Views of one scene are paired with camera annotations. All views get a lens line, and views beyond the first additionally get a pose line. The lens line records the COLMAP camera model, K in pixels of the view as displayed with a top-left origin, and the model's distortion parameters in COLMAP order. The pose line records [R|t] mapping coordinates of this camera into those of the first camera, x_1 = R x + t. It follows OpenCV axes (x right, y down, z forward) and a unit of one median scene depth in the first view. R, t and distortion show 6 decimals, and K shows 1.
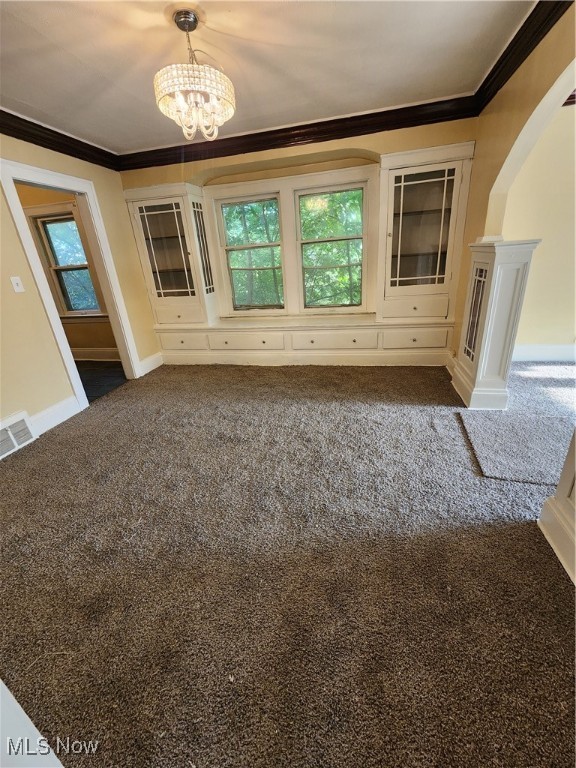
lens RADIAL K [[320.1, 0, 291.2], [0, 320.1, 384.3], [0, 0, 1]] dist [-0.005767, 0.001384]
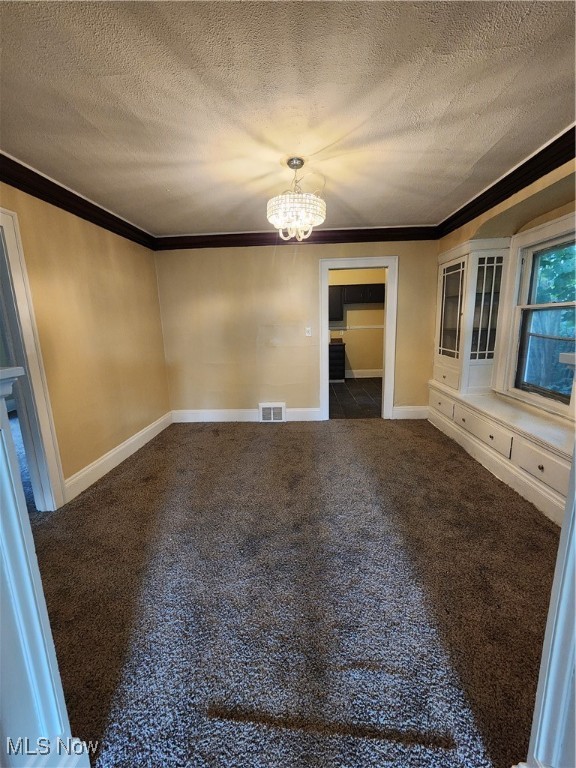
lens RADIAL K [[320.1, 0, 284.3], [0, 320.1, 383.2], [0, 0, 1]] dist [-0.005767, 0.001384]
pose [[0.160534, 0.246815, -0.955673, 0.799079], [-0.351716, 0.918978, 0.178257, -0.337349], [0.922239, 0.307509, 0.234336, 0.615385]]
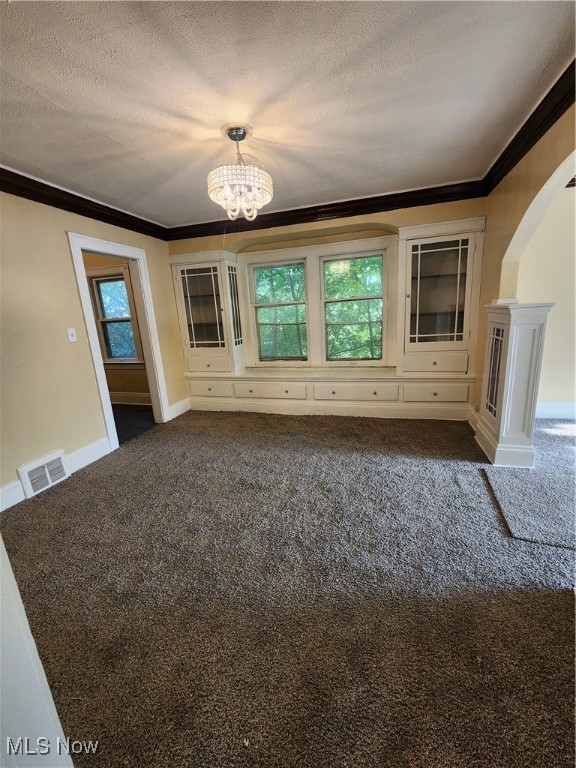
lens RADIAL K [[320.1, 0, 290.7], [0, 320.1, 383.7], [0, 0, 1]] dist [-0.005767, 0.001384]
pose [[0.997580, 0.026892, -0.064110, -0.010647], [-0.036495, 0.987449, -0.153666, 0.002831], [0.059173, 0.155634, 0.986041, -0.045250]]
